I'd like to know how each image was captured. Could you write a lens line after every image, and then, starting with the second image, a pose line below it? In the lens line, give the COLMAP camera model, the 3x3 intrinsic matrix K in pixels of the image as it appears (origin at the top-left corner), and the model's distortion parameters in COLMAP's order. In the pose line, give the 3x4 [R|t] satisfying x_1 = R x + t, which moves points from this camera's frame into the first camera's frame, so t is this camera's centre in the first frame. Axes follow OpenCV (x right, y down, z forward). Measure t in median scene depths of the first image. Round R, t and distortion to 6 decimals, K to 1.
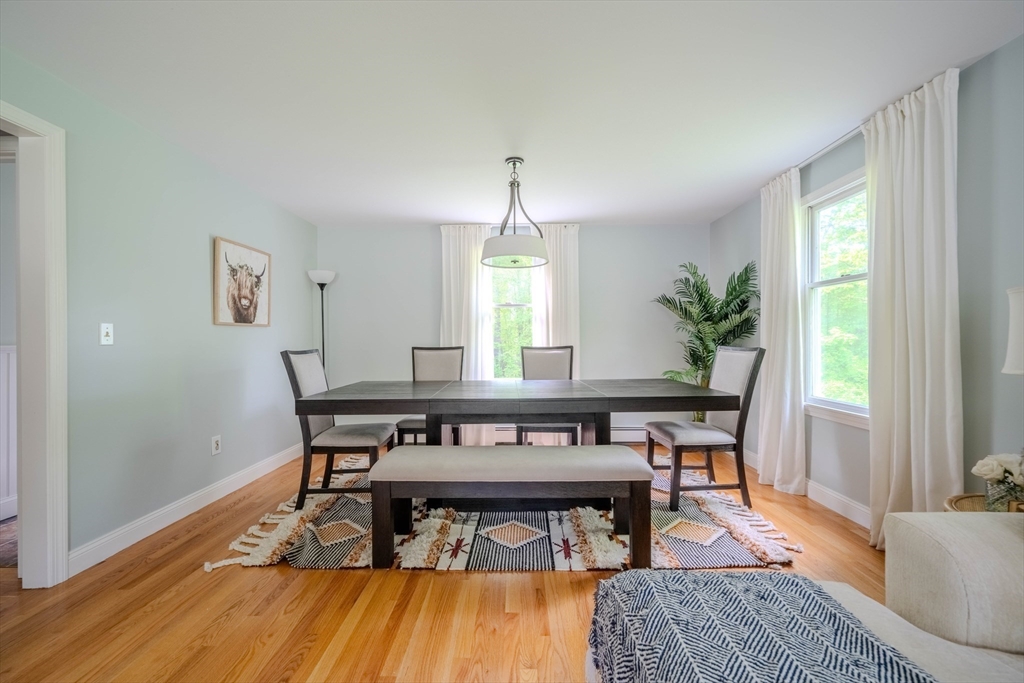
lens RADIAL K [[418.9, 0, 533.0], [0, 418.9, 337.7], [0, 0, 1]] dist [-0.002585, 0.000154]
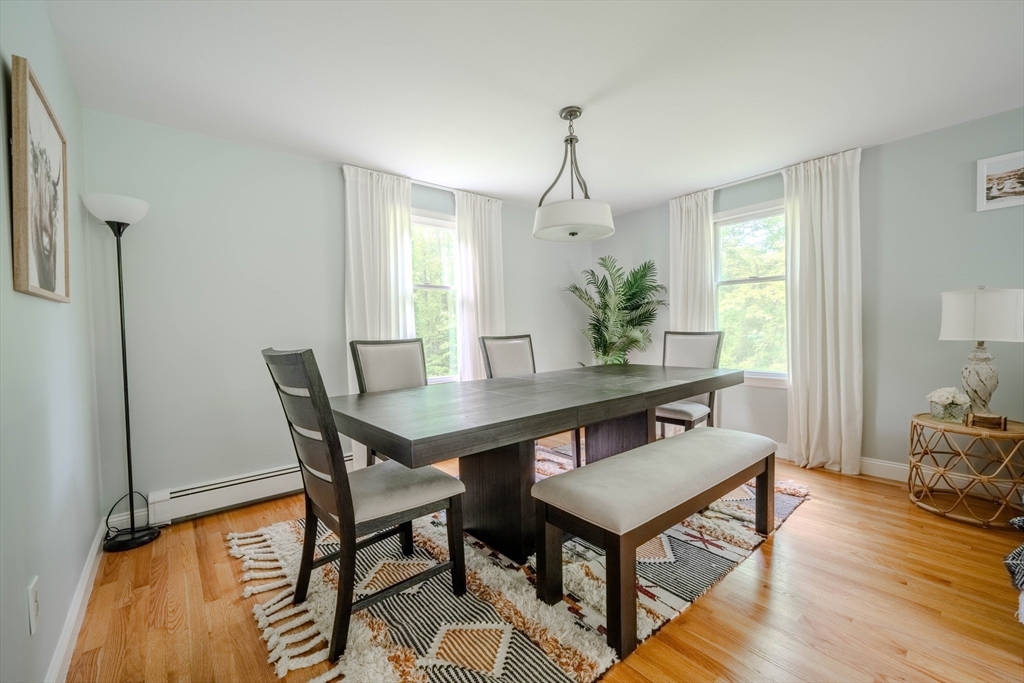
lens RADIAL K [[418.9, 0, 514.2], [0, 418.9, 336.8], [0, 0, 1]] dist [-0.002585, 0.000154]
pose [[0.764333, -0.020624, 0.644492, -0.654189], [0.013972, 0.999783, 0.015424, 0.011585], [-0.644670, -0.002785, 0.764456, 0.417450]]
